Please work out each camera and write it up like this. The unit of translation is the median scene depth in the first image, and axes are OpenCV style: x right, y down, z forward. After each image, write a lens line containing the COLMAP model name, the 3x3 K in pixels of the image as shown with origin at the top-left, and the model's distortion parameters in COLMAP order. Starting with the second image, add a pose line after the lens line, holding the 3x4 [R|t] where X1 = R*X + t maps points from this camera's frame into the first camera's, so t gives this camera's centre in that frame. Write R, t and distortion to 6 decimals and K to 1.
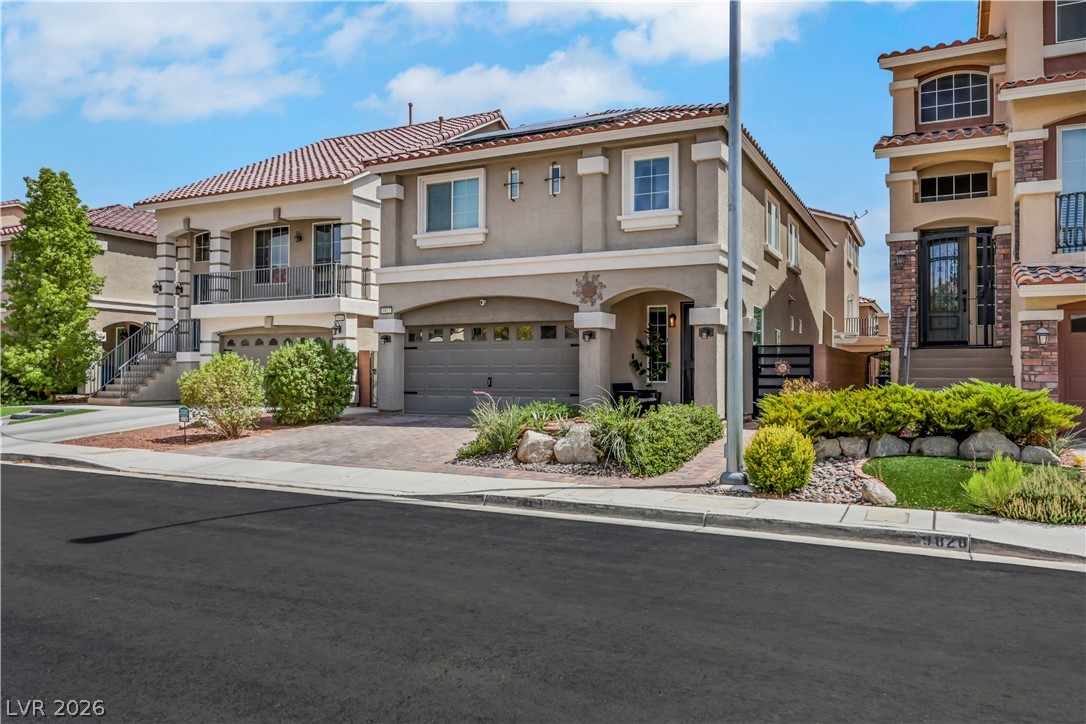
lens RADIAL K [[802.8, 0, 540.5], [0, 802.8, 361.7], [0, 0, 1]] dist [0.002050, 0.000688]
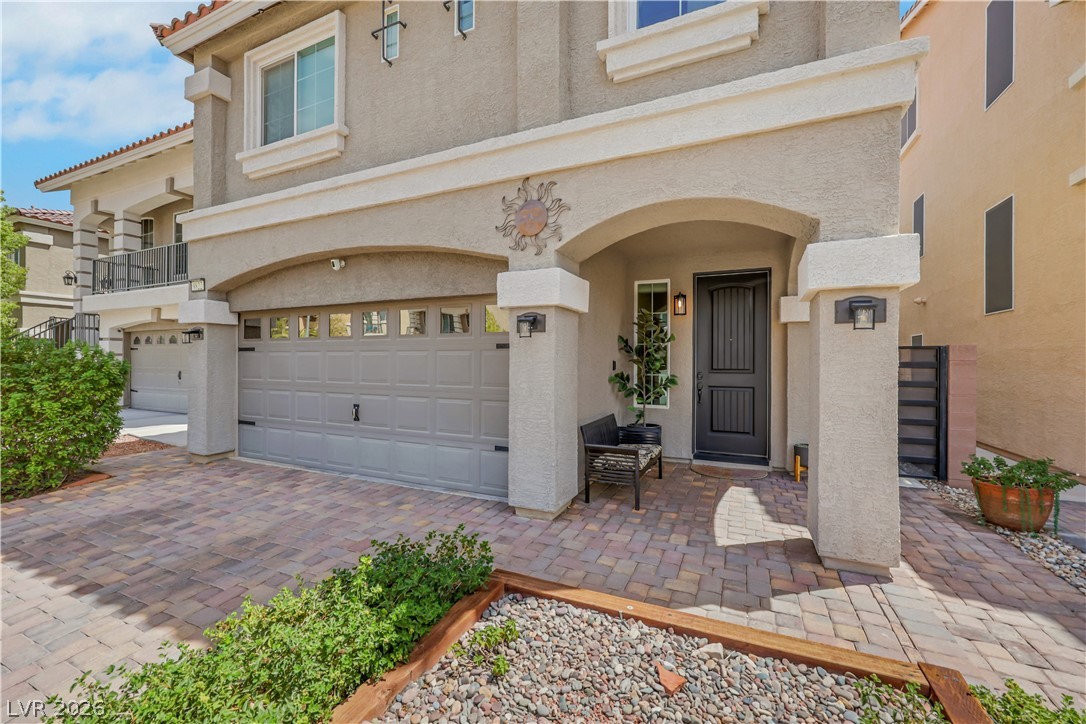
lens RADIAL K [[440.3, 0, 543.1], [0, 440.3, 361.8], [0, 0, 1]] dist [0.002475, 0.000499]
pose [[0.999422, 0.002672, 0.033891, 0.052839], [-0.003339, 0.999801, 0.019644, -0.015121], [-0.033832, -0.019746, 0.999232, 0.678482]]
